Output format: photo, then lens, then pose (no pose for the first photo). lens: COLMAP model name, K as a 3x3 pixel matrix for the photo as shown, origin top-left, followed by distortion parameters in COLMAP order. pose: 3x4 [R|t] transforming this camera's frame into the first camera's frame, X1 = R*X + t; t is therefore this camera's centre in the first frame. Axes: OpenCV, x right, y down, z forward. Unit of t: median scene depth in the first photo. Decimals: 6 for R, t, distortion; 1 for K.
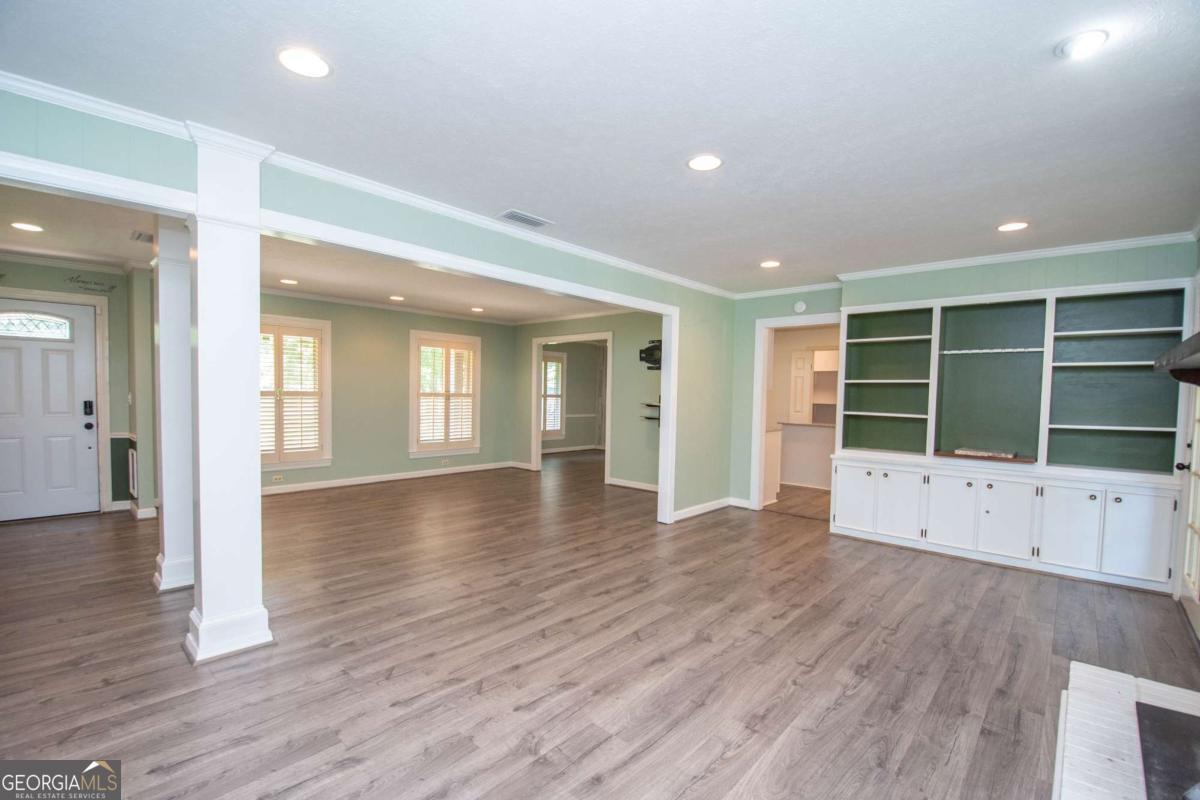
lens RADIAL K [[517.6, 0, 601.2], [0, 517.6, 416.7], [0, 0, 1]] dist [0.015127, -0.017404]
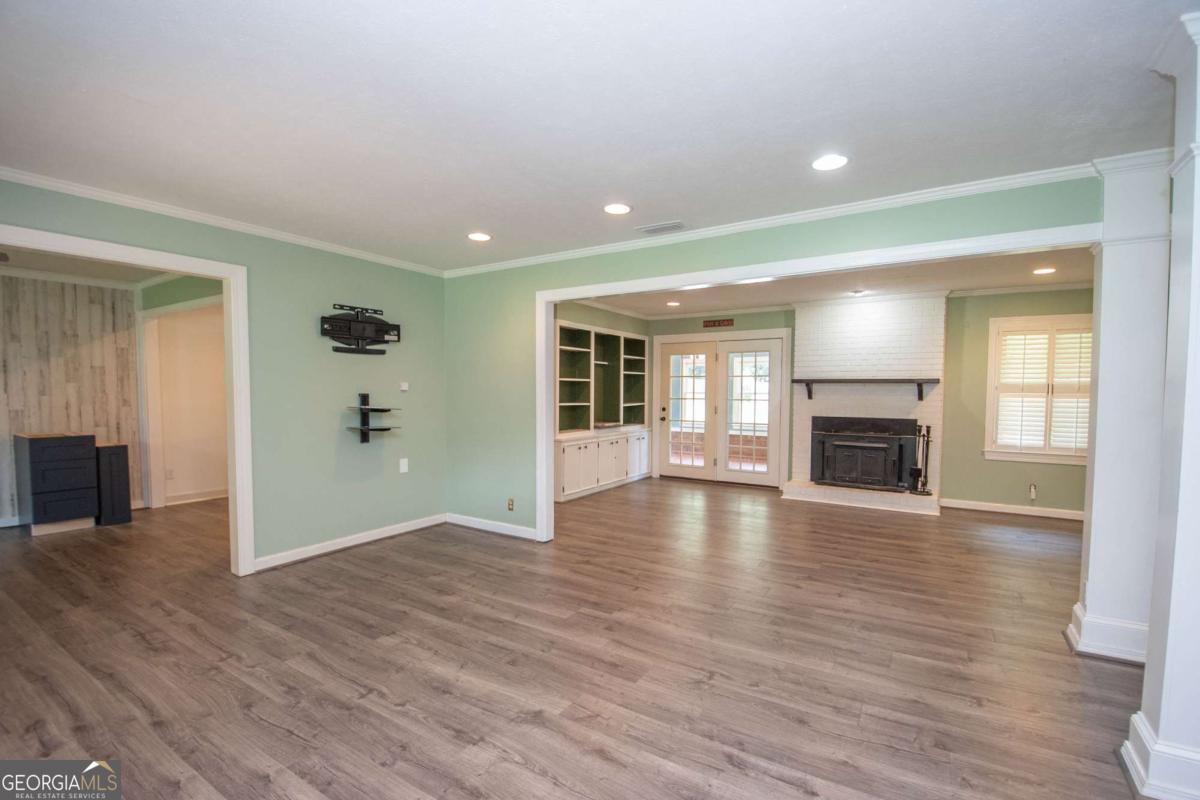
lens RADIAL K [[528.9, 0, 597.1], [0, 528.9, 416.5], [0, 0, 1]] dist [0.016284, -0.025613]
pose [[-0.157835, -0.066544, 0.985221, -0.889727], [0.037586, 0.996599, 0.073334, -0.076200], [-0.986750, 0.048606, -0.154797, 1.233645]]
